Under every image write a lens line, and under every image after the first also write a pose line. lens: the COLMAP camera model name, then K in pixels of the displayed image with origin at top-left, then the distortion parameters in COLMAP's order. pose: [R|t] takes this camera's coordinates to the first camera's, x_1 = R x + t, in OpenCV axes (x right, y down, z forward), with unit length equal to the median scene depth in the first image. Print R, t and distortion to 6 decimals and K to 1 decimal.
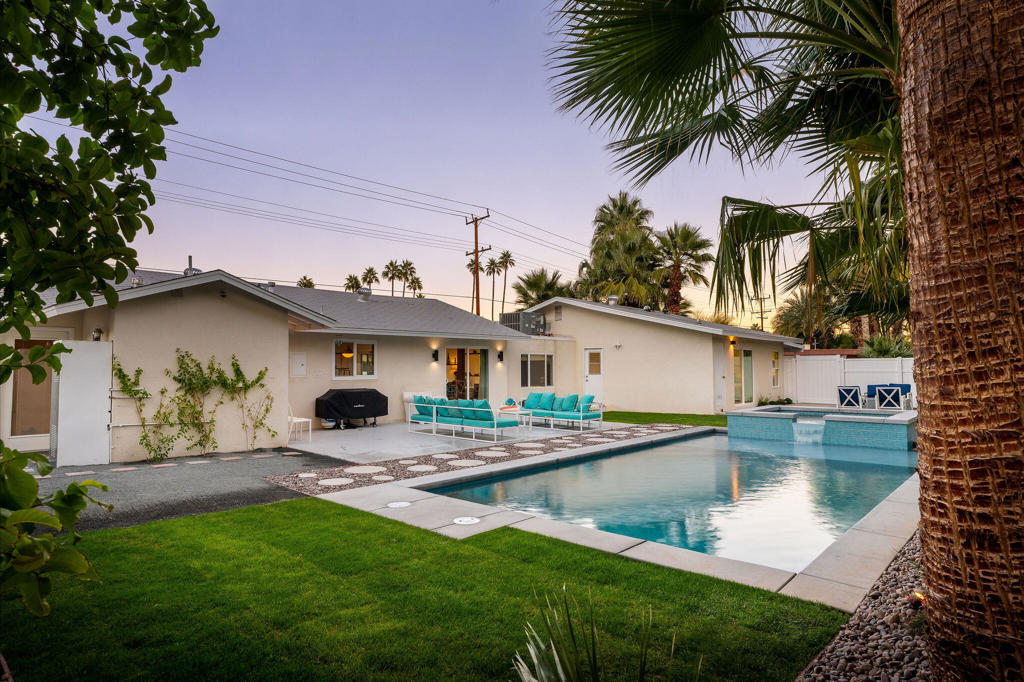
lens RADIAL K [[619.1, 0, 510.9], [0, 619.1, 343.2], [0, 0, 1]] dist [0.000014, 0.000063]
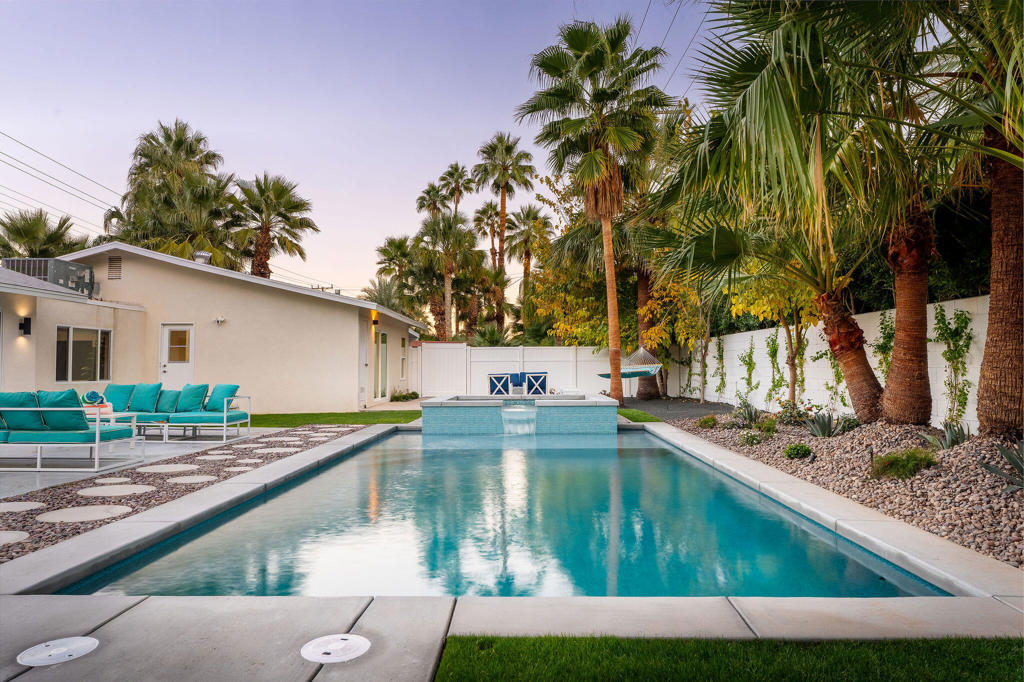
lens RADIAL K [[684.3, 0, 512.1], [0, 684.3, 337.3], [0, 0, 1]] dist [0.007066, 0.002111]
pose [[0.741609, 0.030359, 0.670145, -0.074328], [-0.018664, 0.999522, -0.024626, 0.026542], [-0.670572, 0.005755, 0.741822, 0.159899]]
